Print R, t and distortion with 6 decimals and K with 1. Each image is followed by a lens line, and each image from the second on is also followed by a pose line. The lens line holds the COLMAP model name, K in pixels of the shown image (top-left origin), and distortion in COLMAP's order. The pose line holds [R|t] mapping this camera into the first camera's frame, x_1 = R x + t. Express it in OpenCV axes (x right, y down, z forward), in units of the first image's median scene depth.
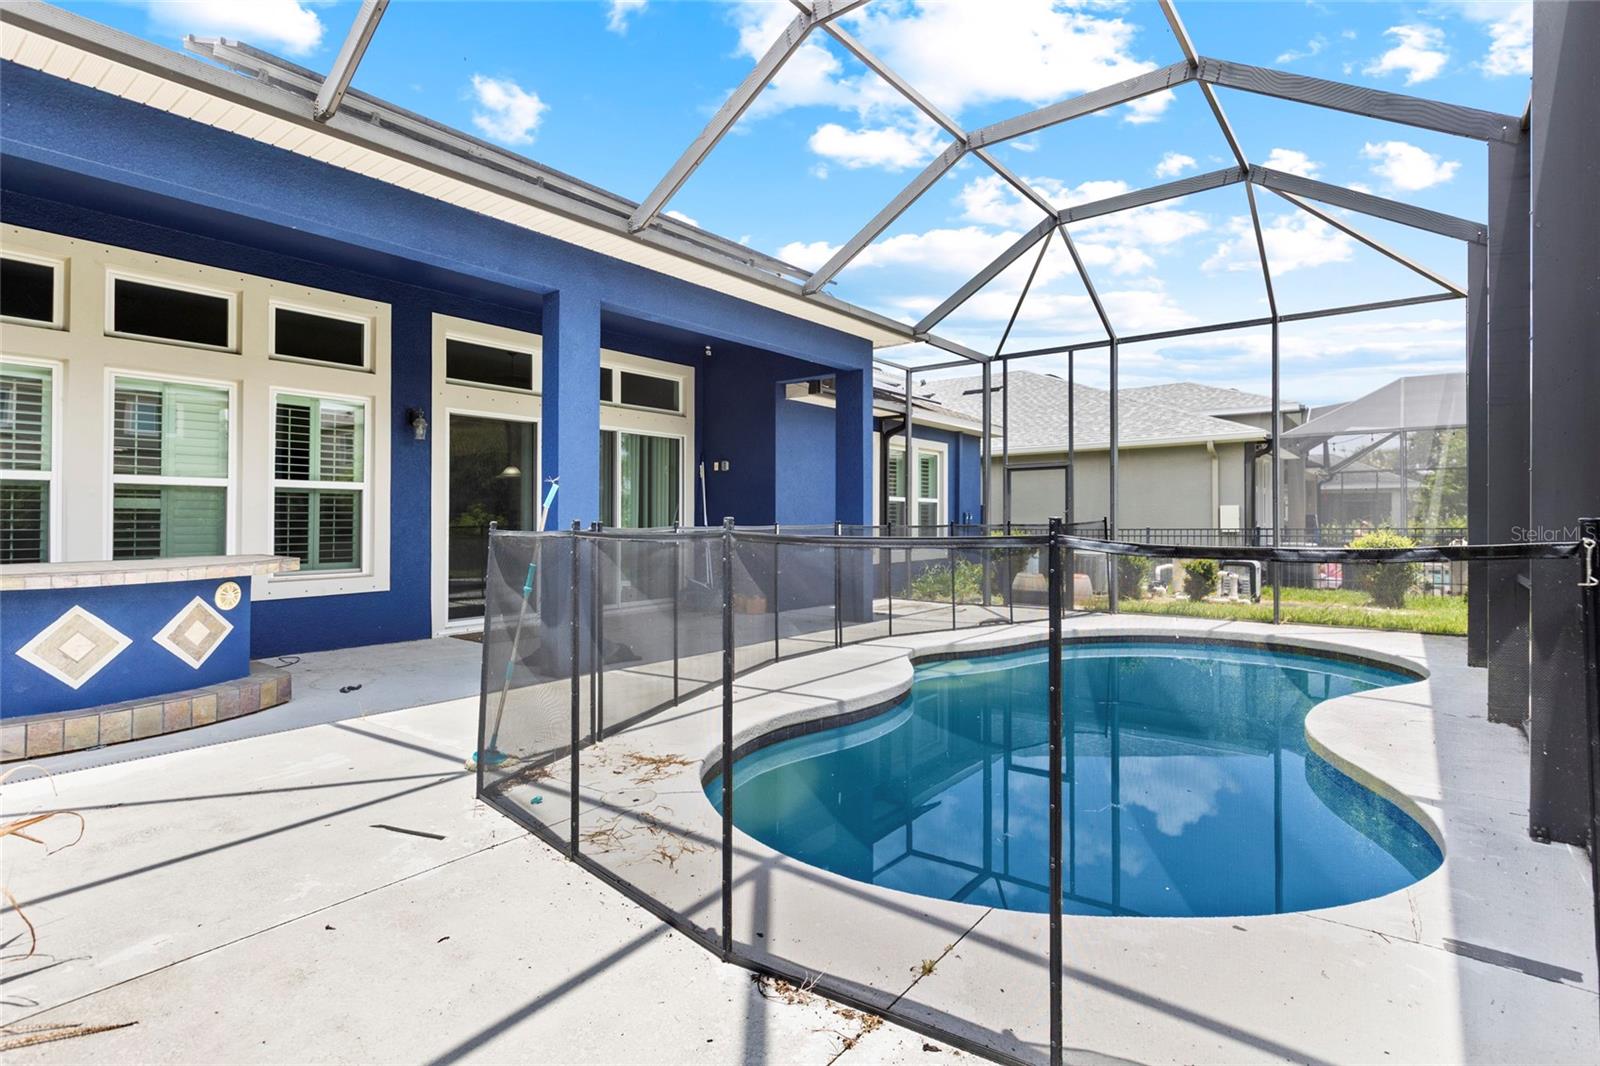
lens RADIAL K [[801.1, 0, 813.5], [0, 801.1, 526.8], [0, 0, 1]] dist [-0.000808, -0.000187]
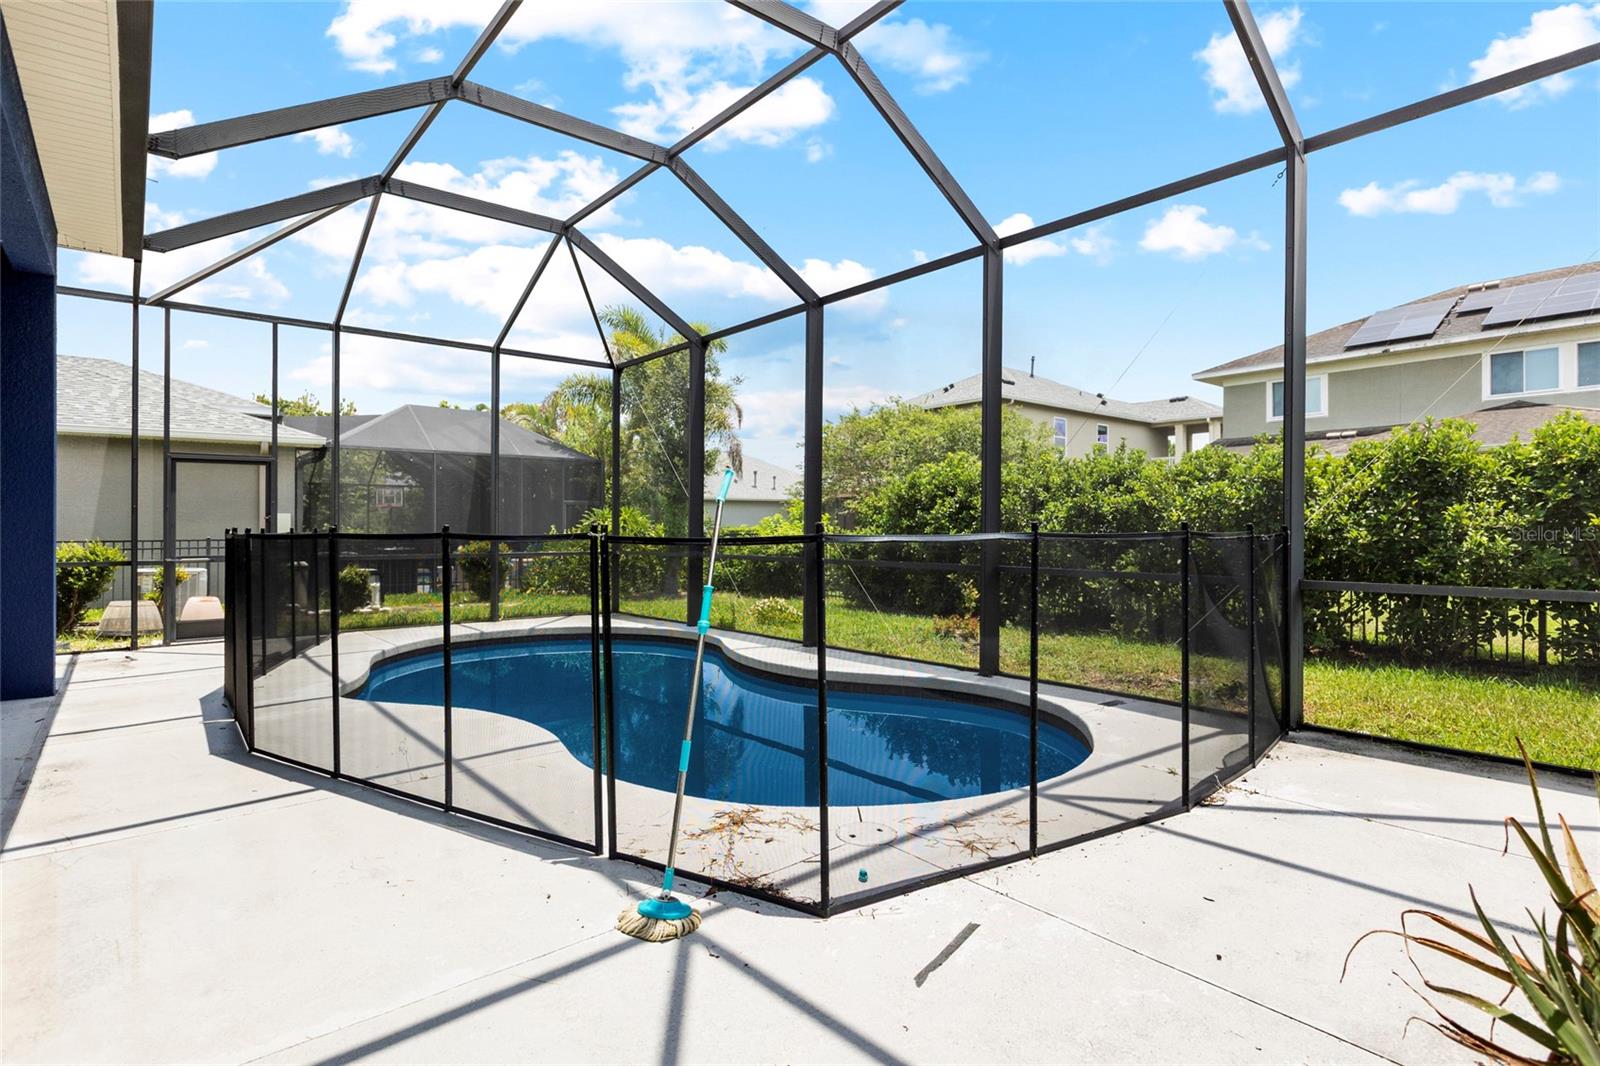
lens RADIAL K [[801.1, 0, 813.5], [0, 801.1, 526.8], [0, 0, 1]] dist [-0.000808, -0.000187]
pose [[0.217225, 0.003952, 0.976114, -1.157443], [0.009558, 0.999935, -0.006175, 0.003337], [-0.976075, 0.010671, 0.217173, 0.898767]]
